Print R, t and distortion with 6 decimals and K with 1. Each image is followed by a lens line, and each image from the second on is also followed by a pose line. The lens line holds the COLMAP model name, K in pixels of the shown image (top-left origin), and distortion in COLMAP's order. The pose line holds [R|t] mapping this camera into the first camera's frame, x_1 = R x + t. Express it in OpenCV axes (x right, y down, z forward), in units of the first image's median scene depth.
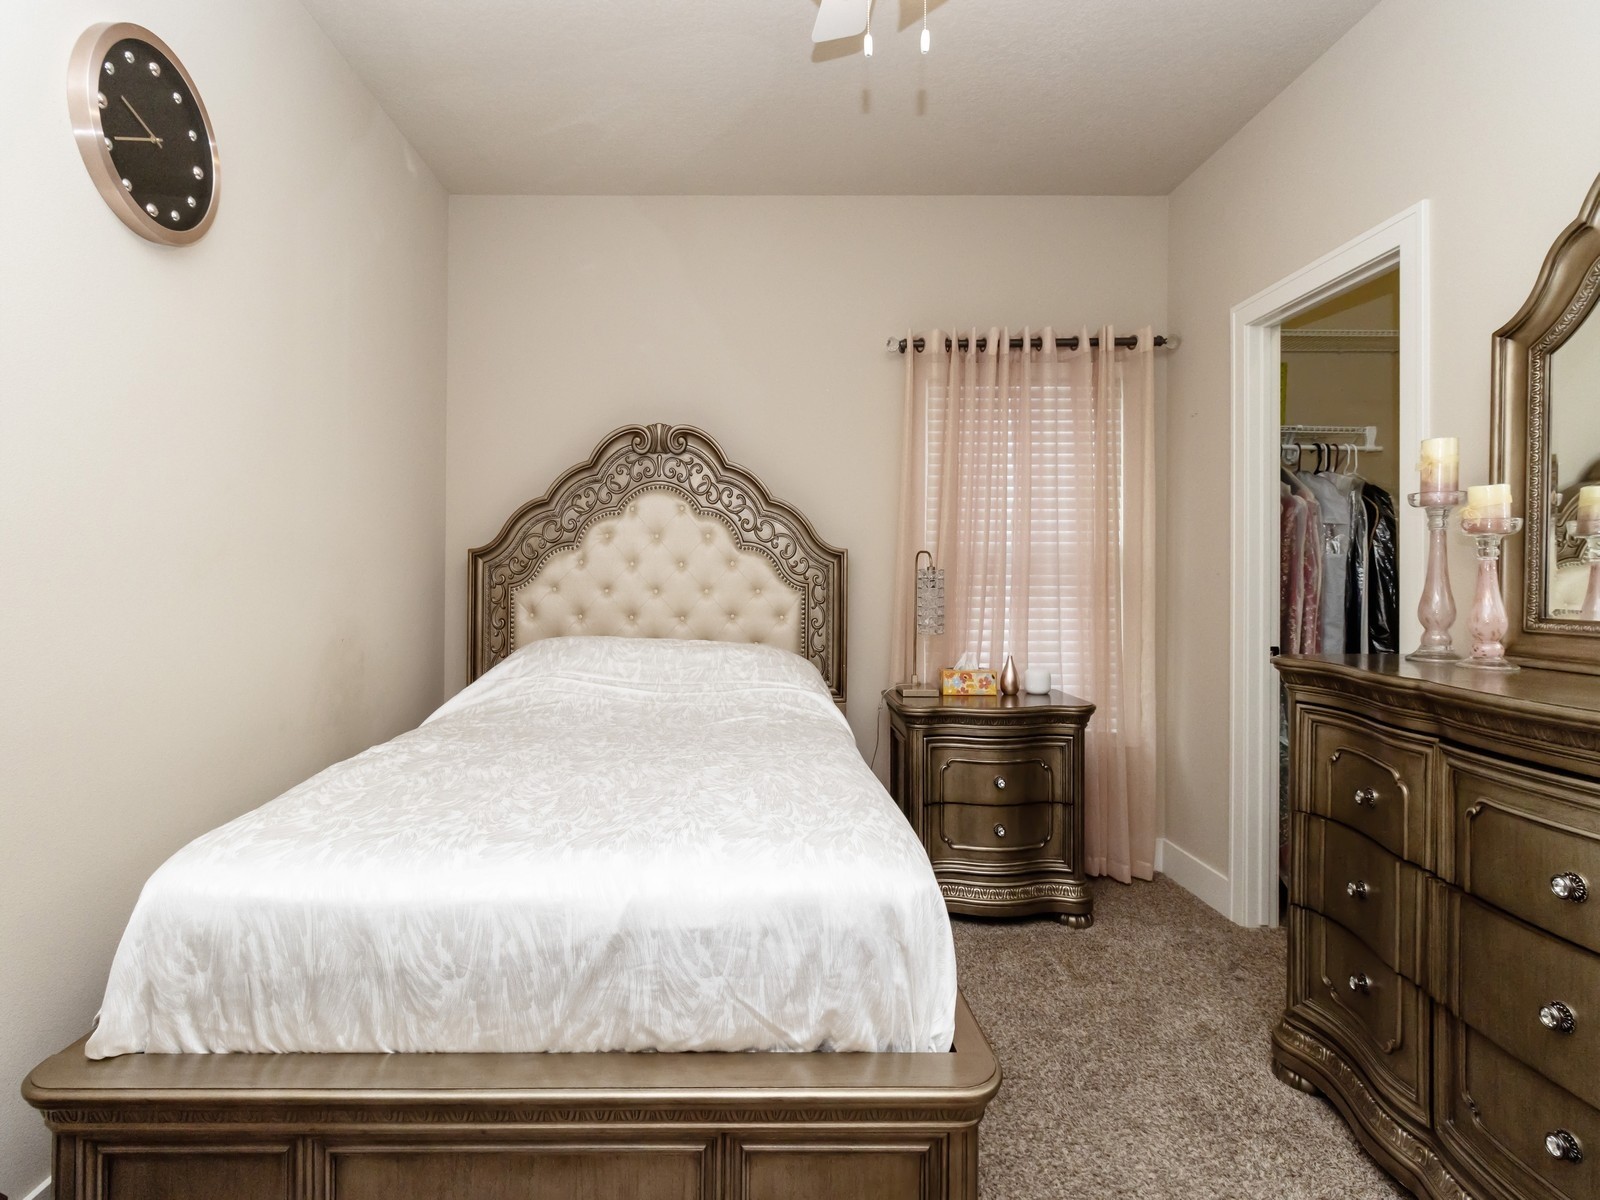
lens RADIAL K [[810.0, 0, 796.9], [0, 810.0, 585.6], [0, 0, 1]] dist [-0.000635, 0.000008]
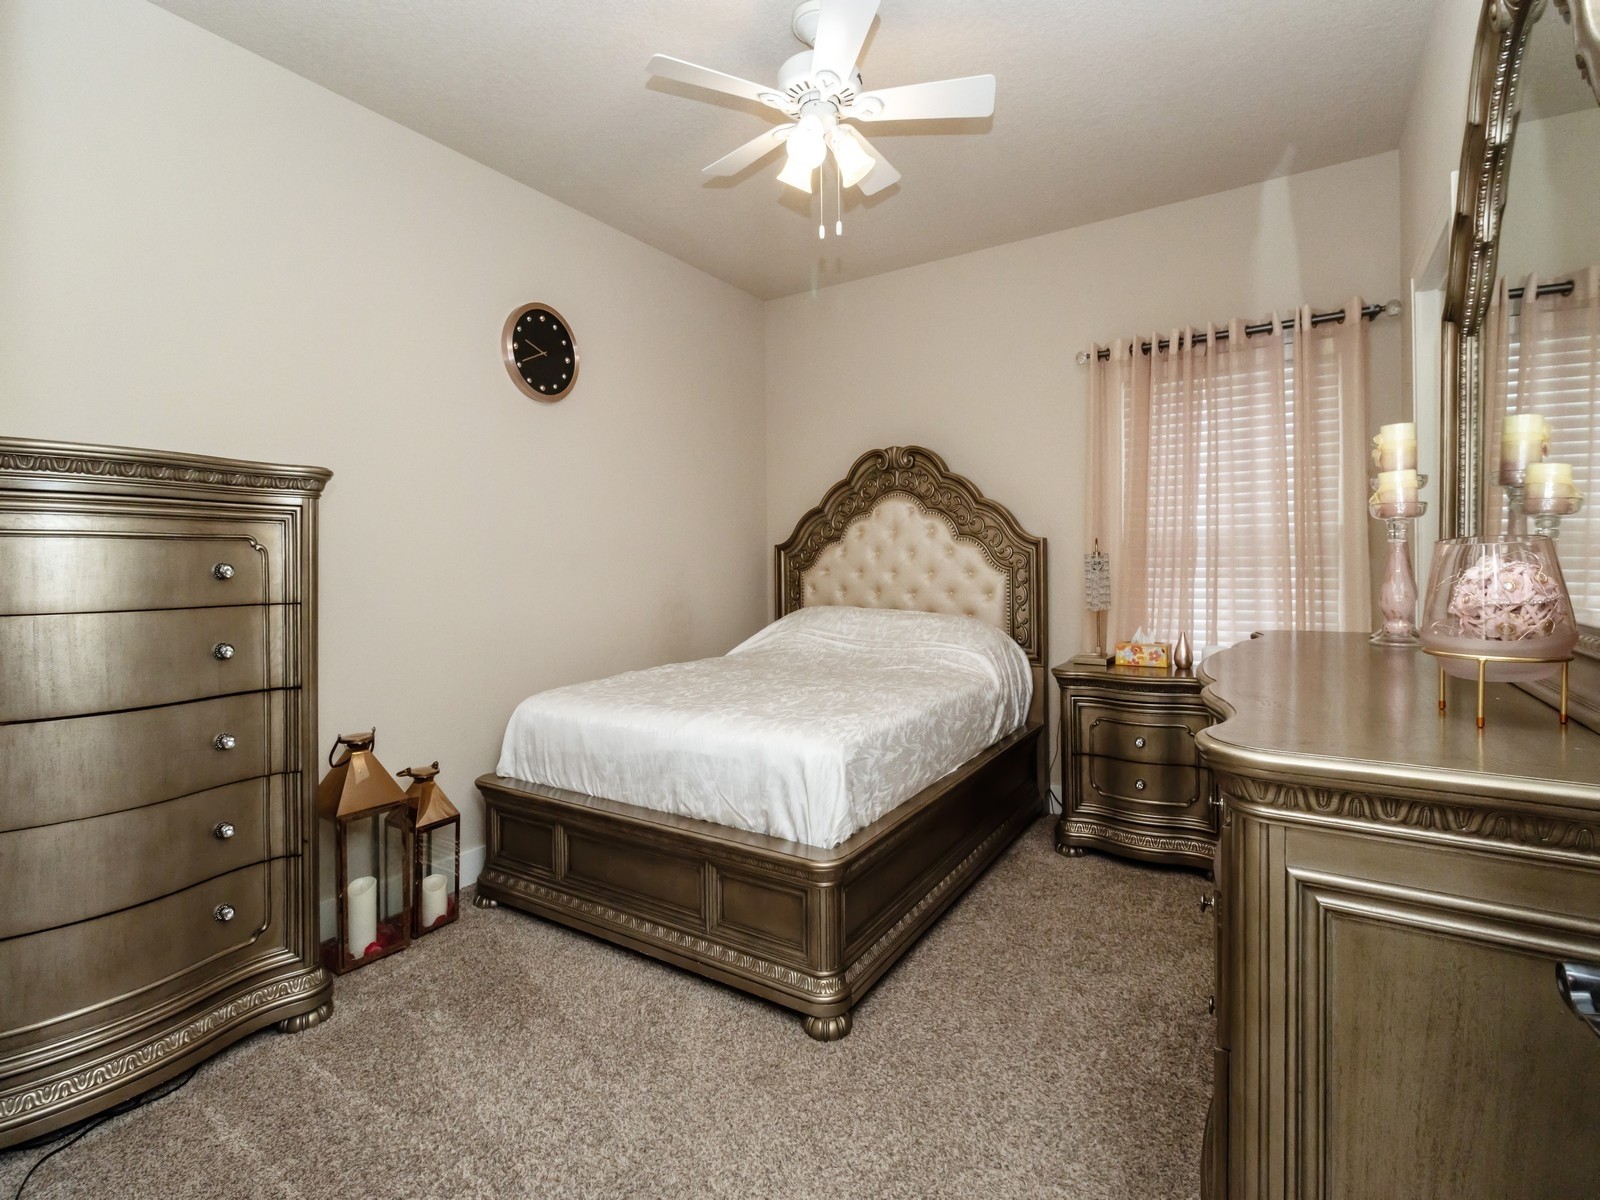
lens RADIAL K [[763.2, 0, 798.8], [0, 763.2, 581.4], [0, 0, 1]] dist [-0.002822, -0.000506]
pose [[0.840612, 0.002548, -0.541632, 0.376299], [0.006622, 0.999866, 0.014982, -0.000047], [0.541597, -0.016181, 0.840482, -0.131536]]
